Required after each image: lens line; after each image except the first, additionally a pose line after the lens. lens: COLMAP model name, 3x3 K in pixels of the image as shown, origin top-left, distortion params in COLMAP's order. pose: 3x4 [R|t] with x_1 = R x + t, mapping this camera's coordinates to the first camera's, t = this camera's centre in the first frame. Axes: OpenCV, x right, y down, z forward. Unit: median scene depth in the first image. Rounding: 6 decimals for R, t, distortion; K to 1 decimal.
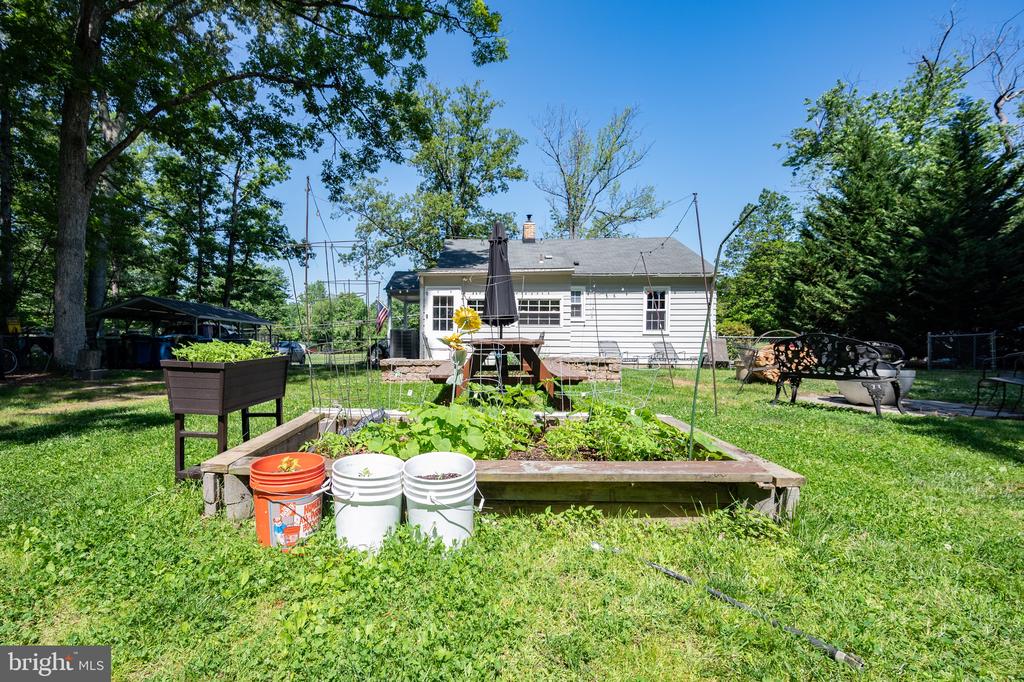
lens RADIAL K [[460.2, 0, 450.2], [0, 460.2, 354.8], [0, 0, 1]] dist [-0.000662, -0.000554]
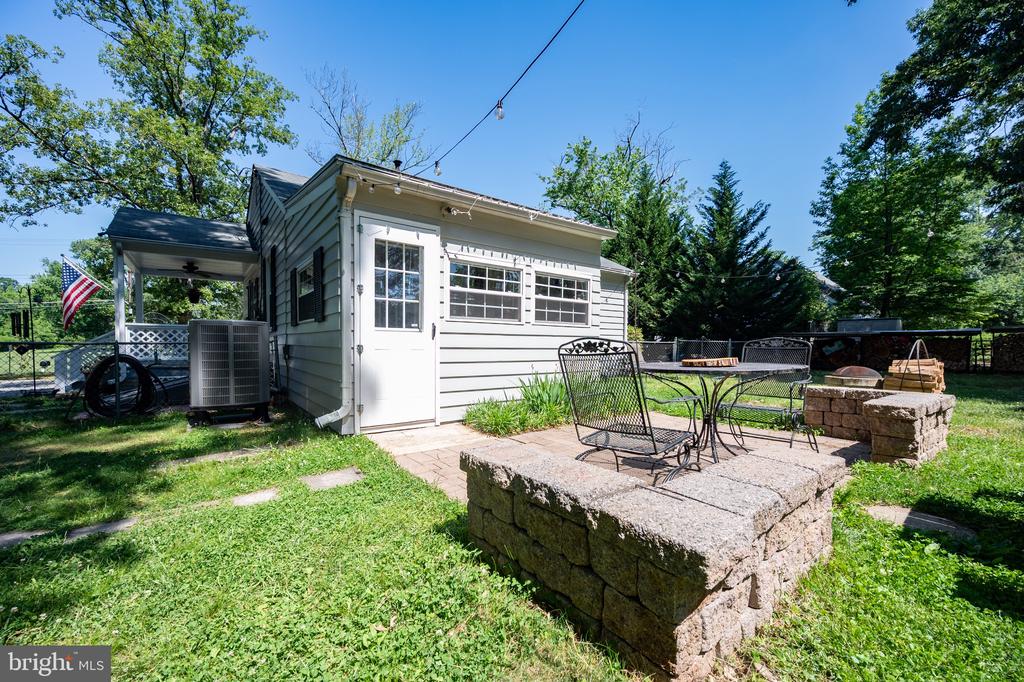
lens RADIAL K [[409.8, 0, 506.1], [0, 409.8, 357.1], [0, 0, 1]] dist [-0.000013, 0.000036]
pose [[0.744348, -0.022568, 0.667410, -0.132479], [0.012299, 0.999723, 0.020088, -0.023040], [-0.667679, -0.006743, 0.744419, 0.464627]]
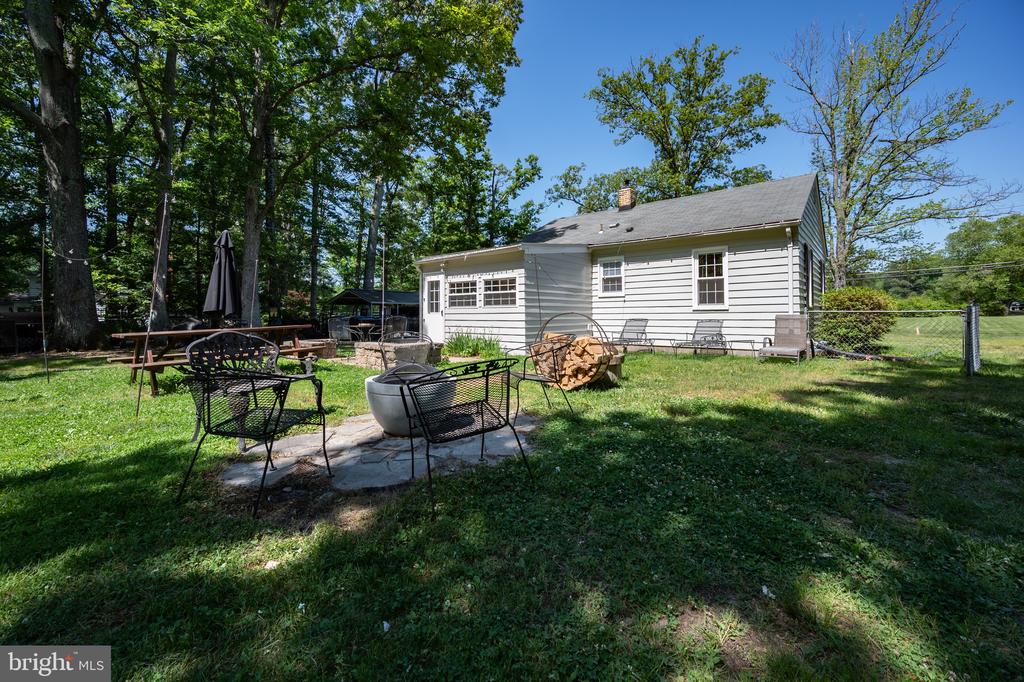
lens RADIAL K [[422.1, 0, 515.5], [0, 422.1, 306.5], [0, 0, 1]] dist [-0.001080, -0.000147]
pose [[0.819386, -0.023854, -0.572746, 0.499723], [-0.000437, 0.999108, -0.042235, -0.017406], [0.573242, 0.034857, 0.818644, 0.204770]]
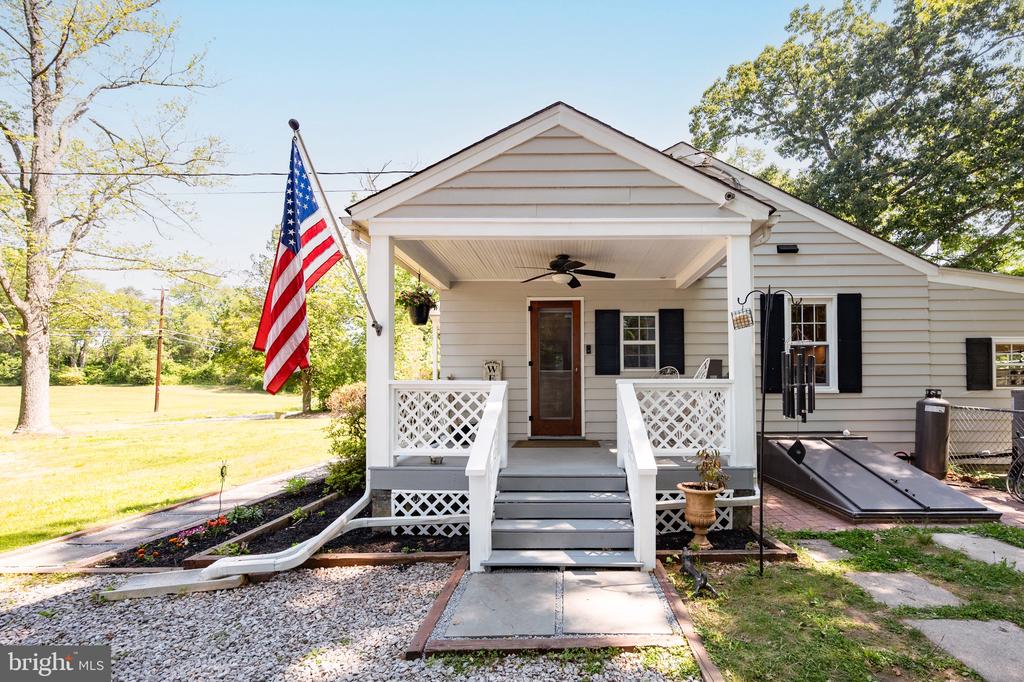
lens RADIAL K [[447.1, 0, 558.2], [0, 447.1, 381.4], [0, 0, 1]] dist [0.000155, 0.000125]
pose [[-0.080160, 0.012151, 0.996708, -0.404855], [0.023898, 0.999662, -0.010265, -0.058053], [-0.996495, 0.022997, -0.080423, 1.260873]]
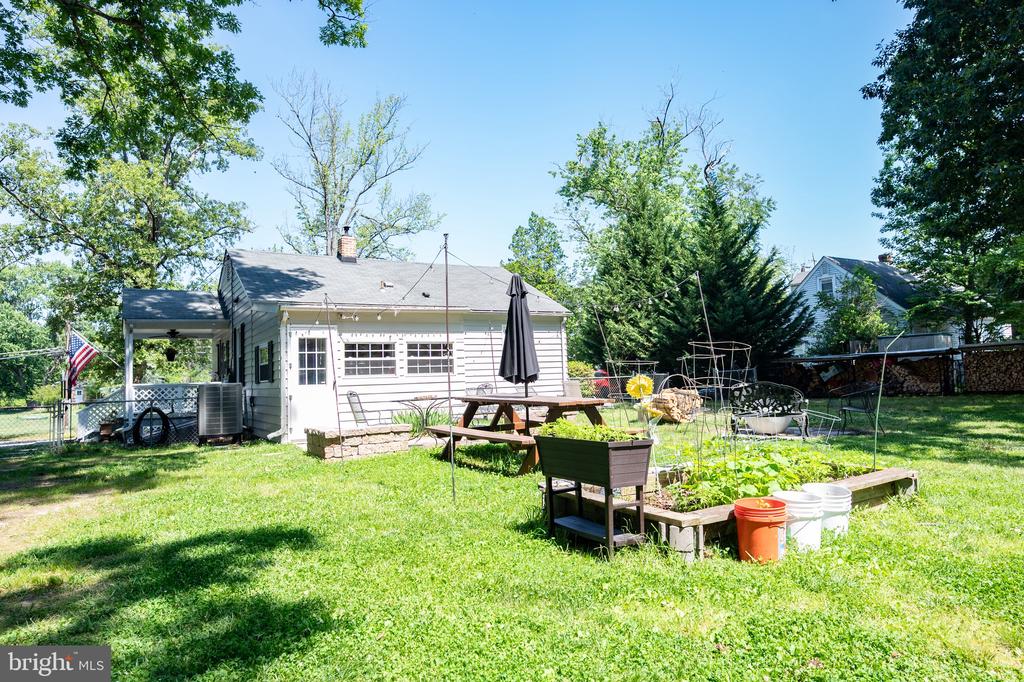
lens RADIAL K [[655.6, 0, 516.0], [0, 655.6, 325.7], [0, 0, 1]] dist [-0.000400, -0.000350]
pose [[0.808491, 0.013034, 0.588365, -0.259446], [0.054566, 0.993788, -0.096996, -0.019050], [-0.585974, 0.110524, 0.802757, -0.028849]]
